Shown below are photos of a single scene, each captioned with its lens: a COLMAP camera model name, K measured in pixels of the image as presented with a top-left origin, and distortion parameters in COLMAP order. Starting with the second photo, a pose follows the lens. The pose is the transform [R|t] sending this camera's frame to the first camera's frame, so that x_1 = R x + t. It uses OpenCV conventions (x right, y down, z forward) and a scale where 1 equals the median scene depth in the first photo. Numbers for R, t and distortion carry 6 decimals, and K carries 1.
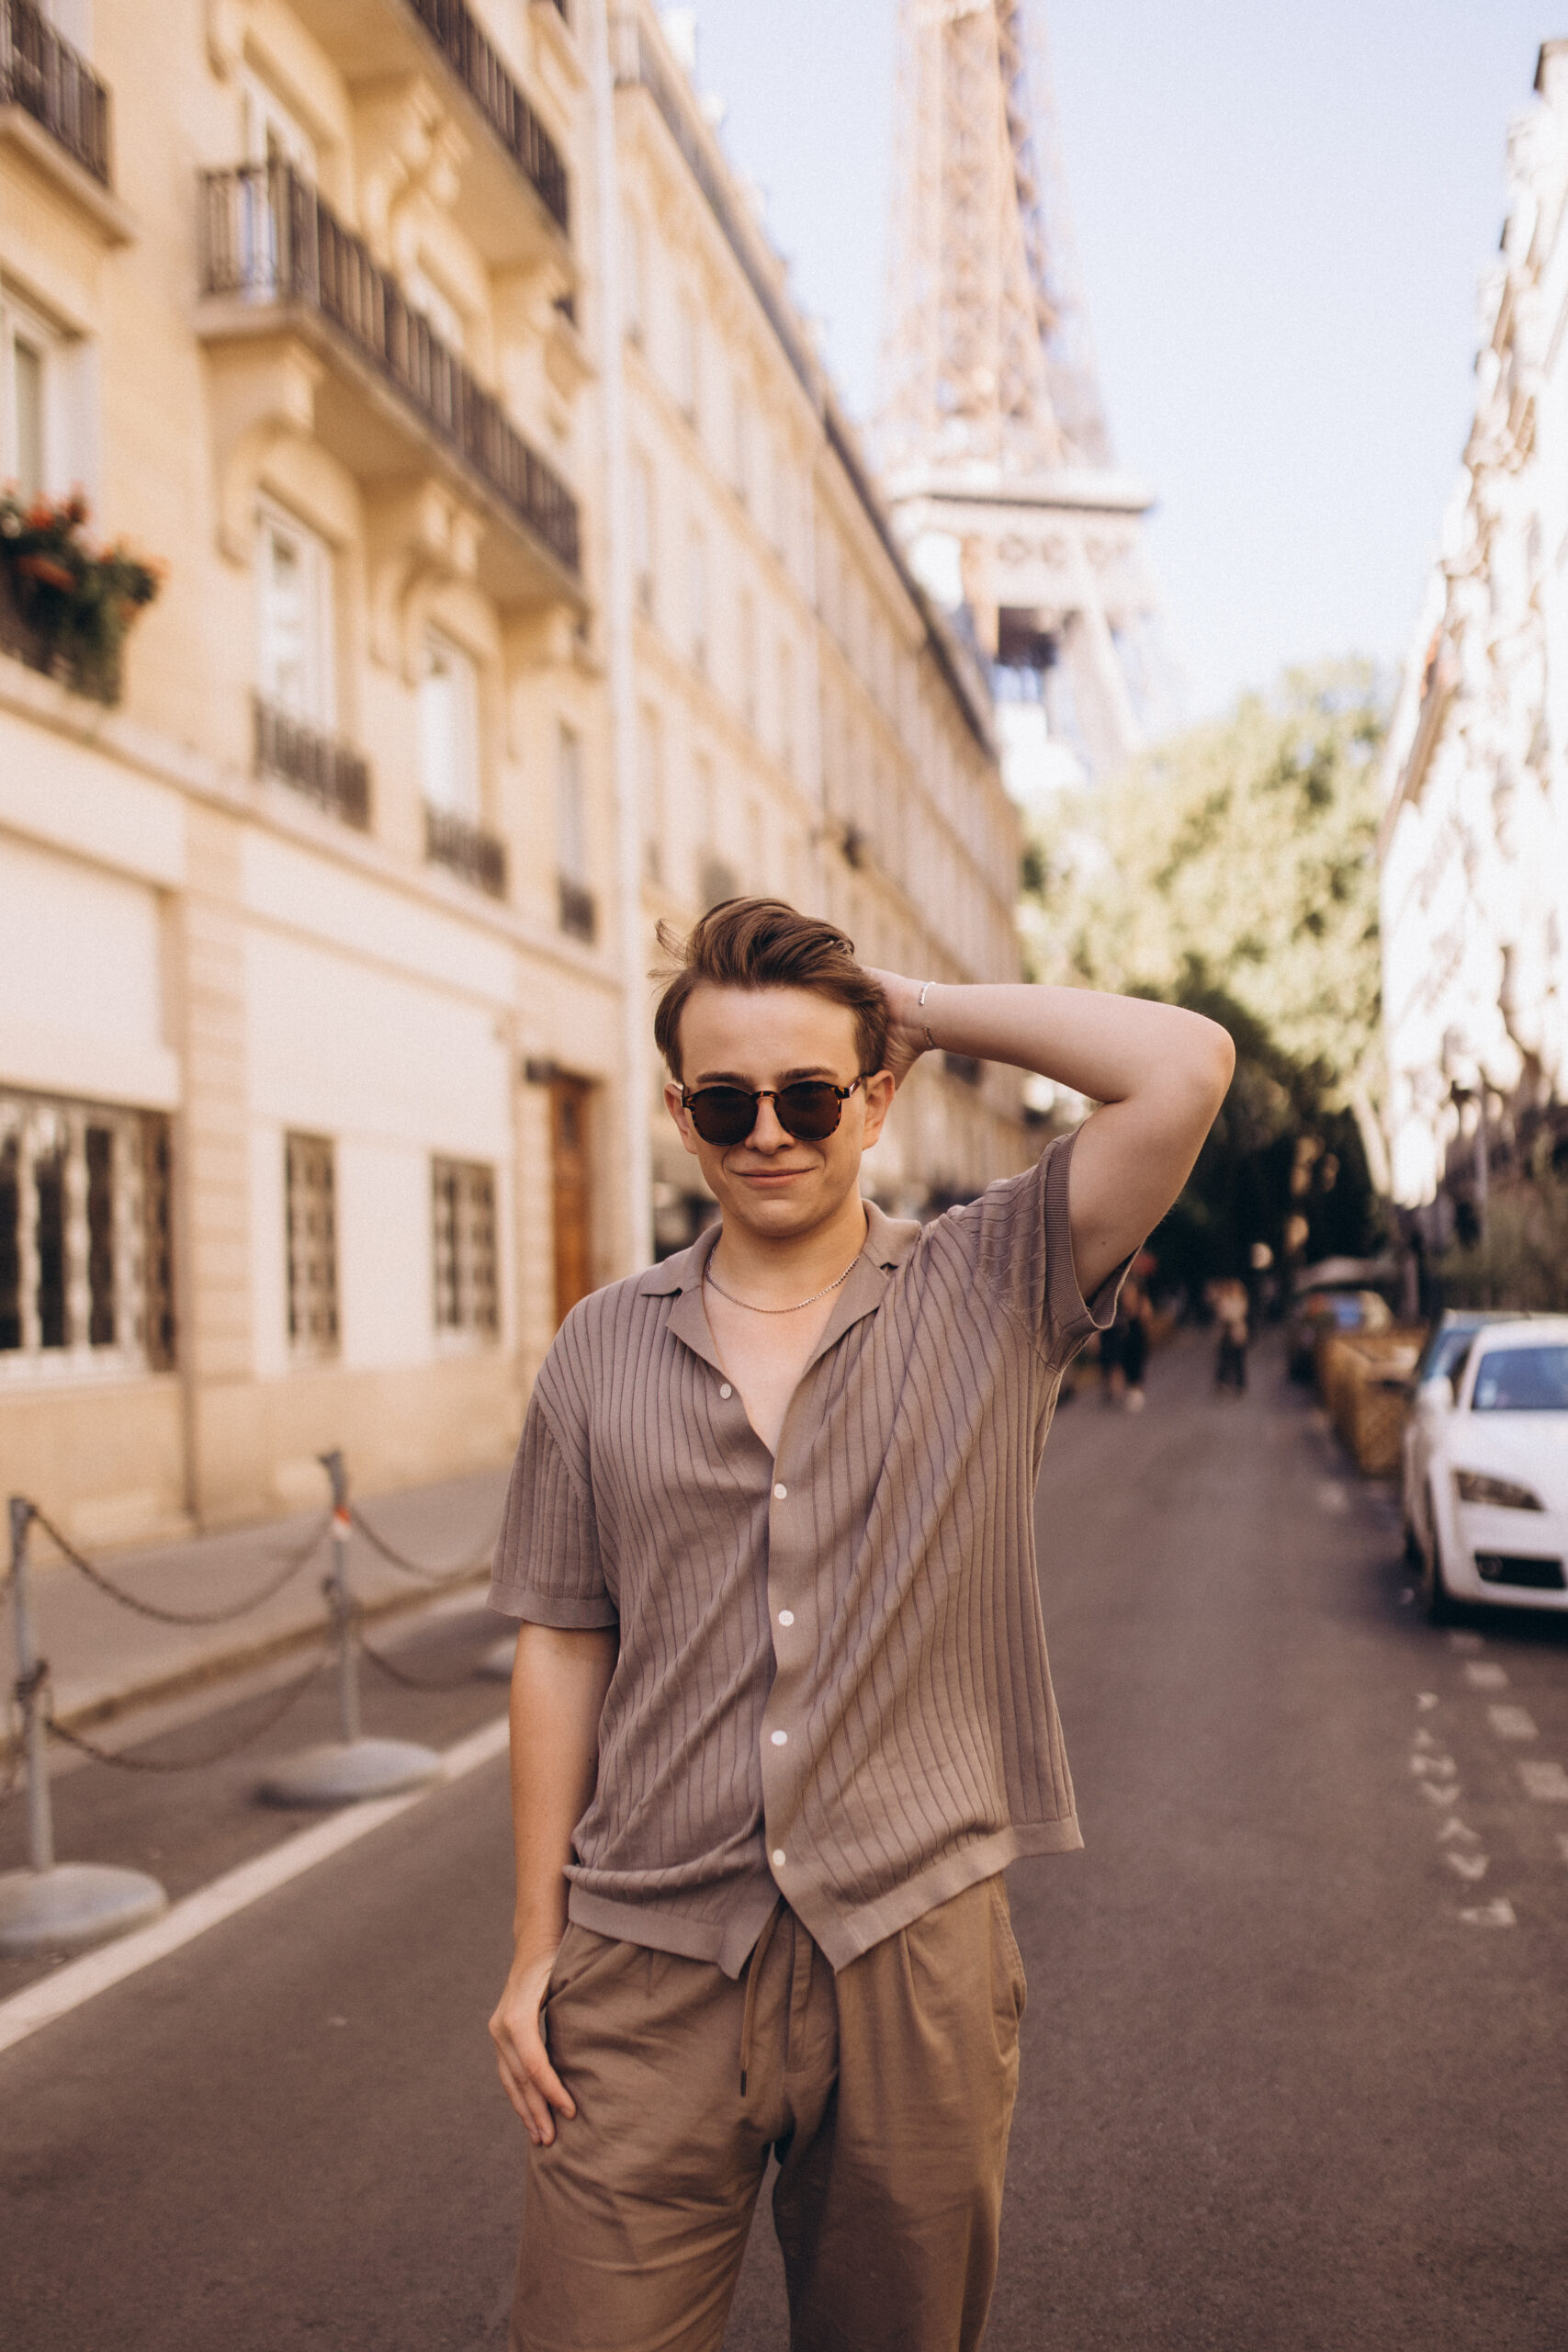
lens RADIAL K [[2313.2, 0, 797.9], [0, 2313.2, 1229.4], [0, 0, 1]] dist [0.032399, 0.001359]
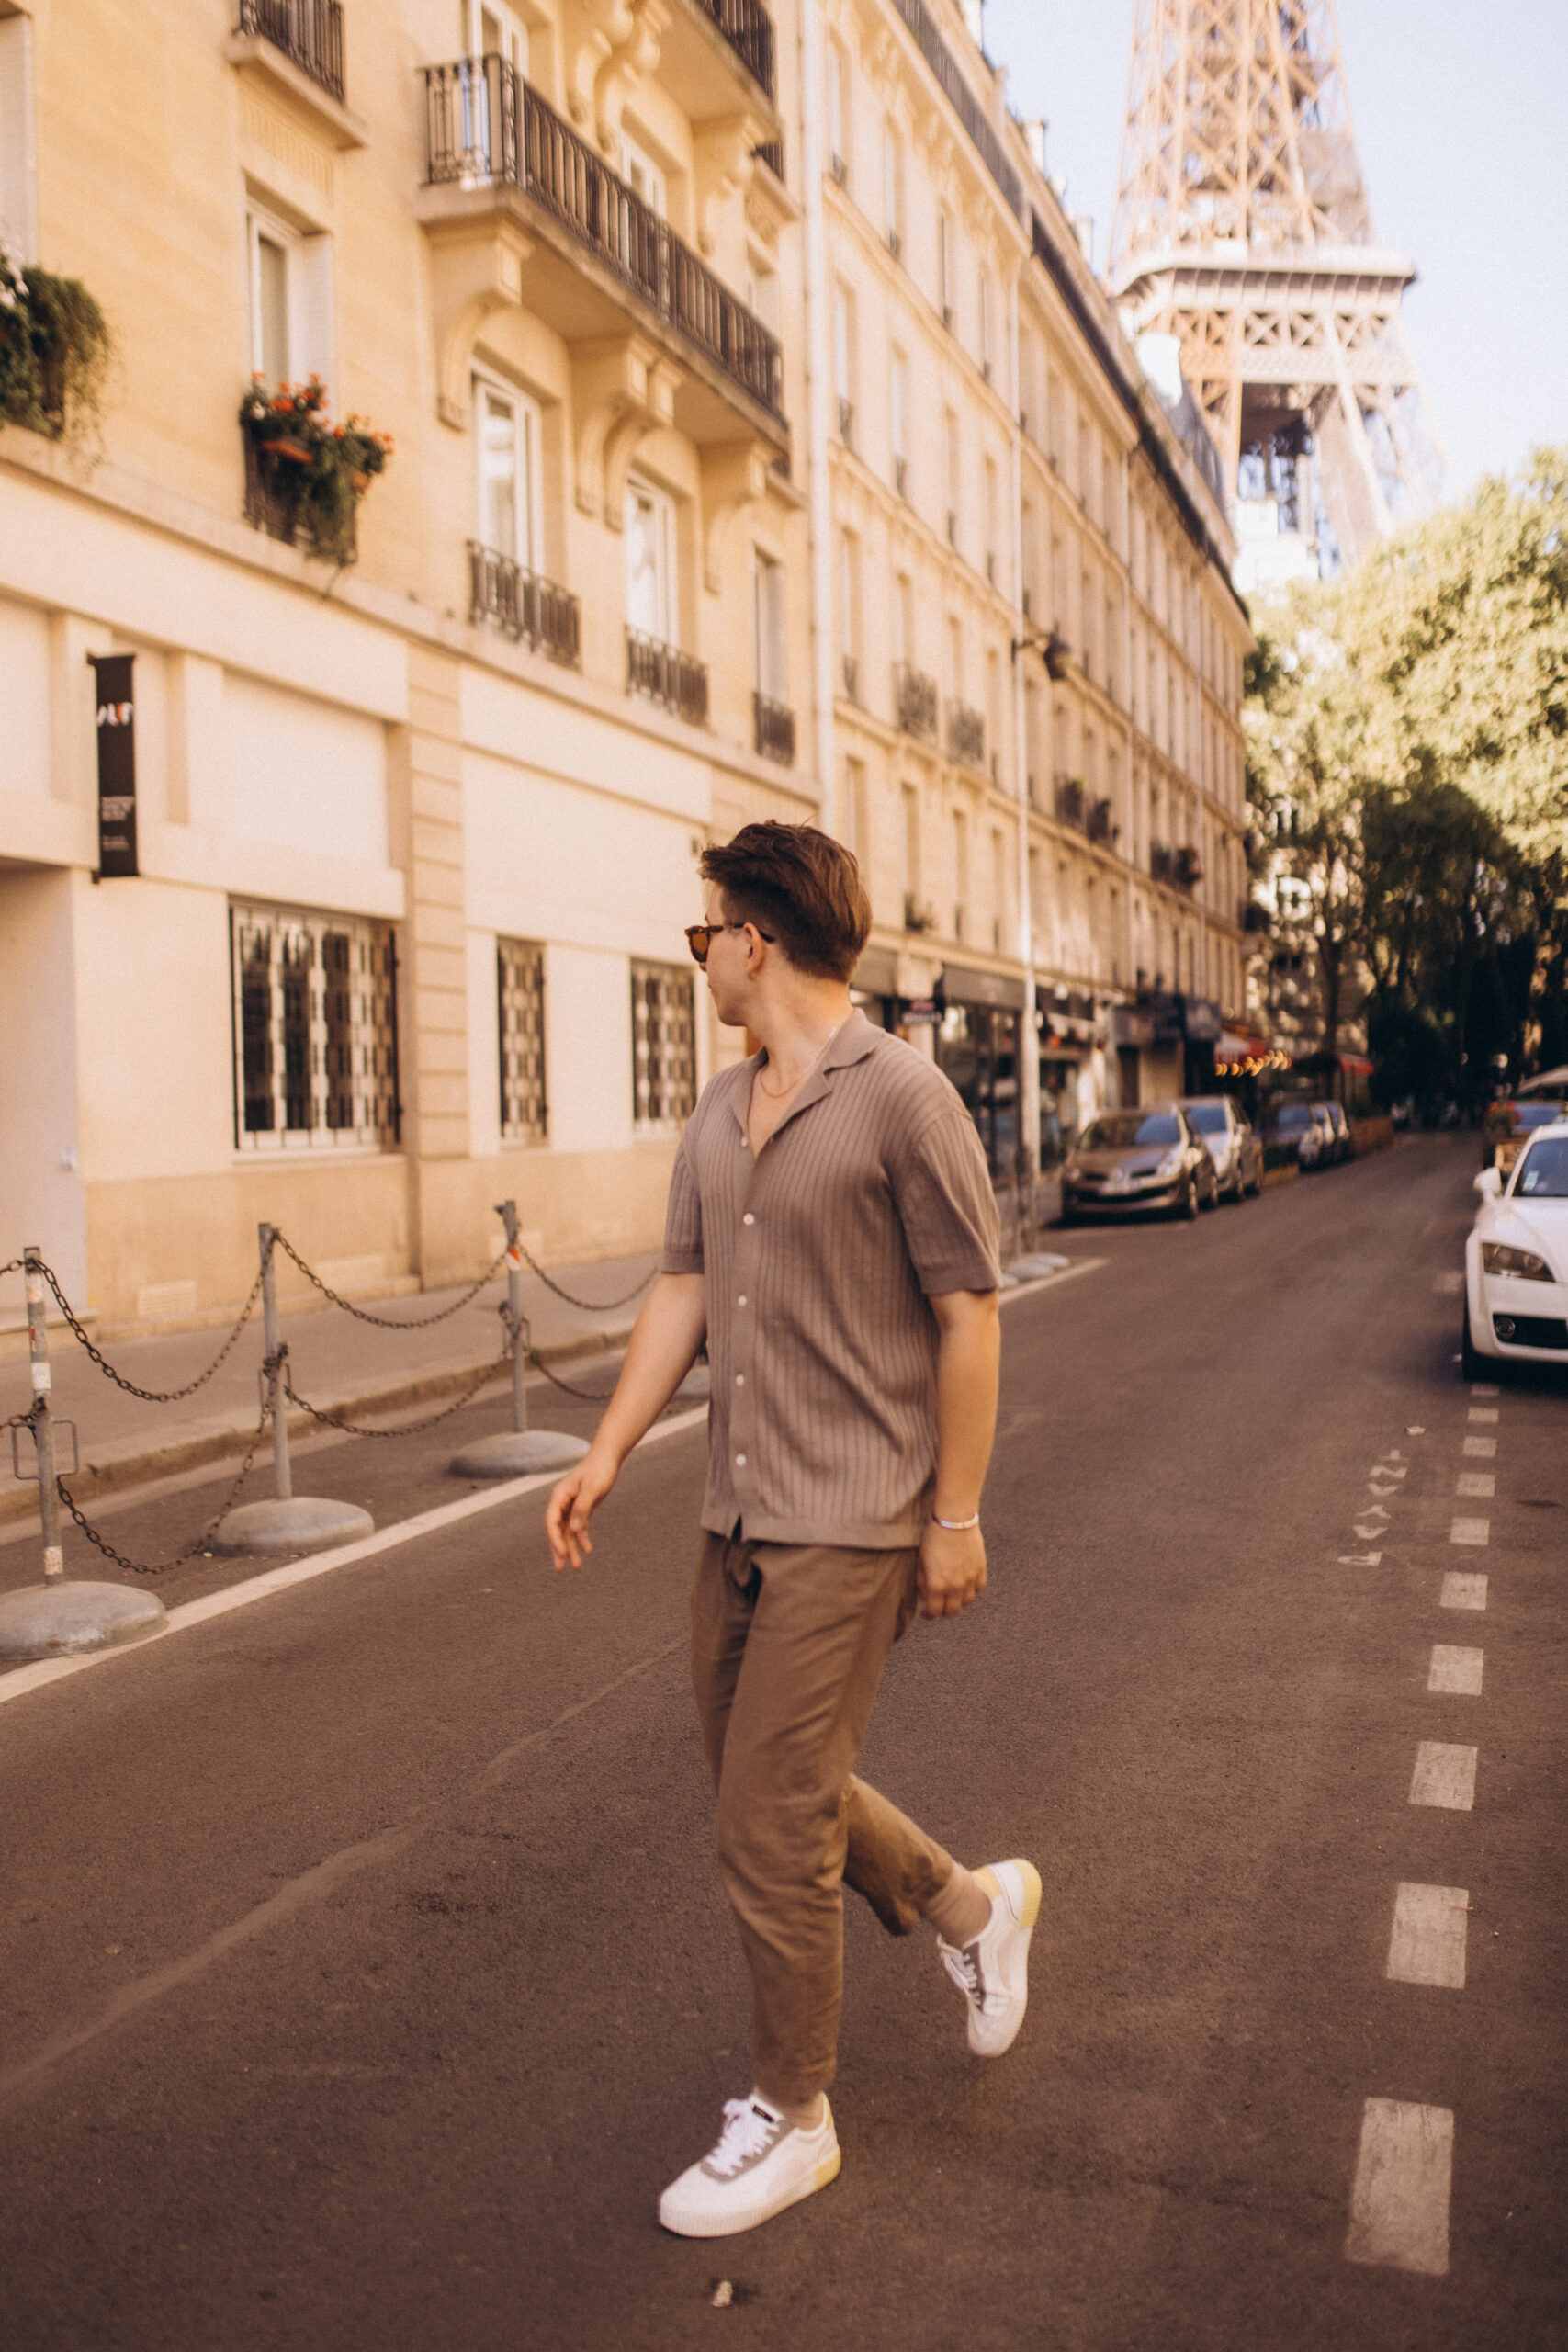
lens RADIAL K [[2375.1, 0, 780.1], [0, 2375.1, 1146.1], [0, 0, 1]] dist [0.050657, -0.024338]
pose [[0.993520, 0.012897, -0.112923, 0.041008], [-0.007337, 0.998746, 0.049514, -0.000146], [0.113420, -0.048365, 0.992369, -0.118039]]
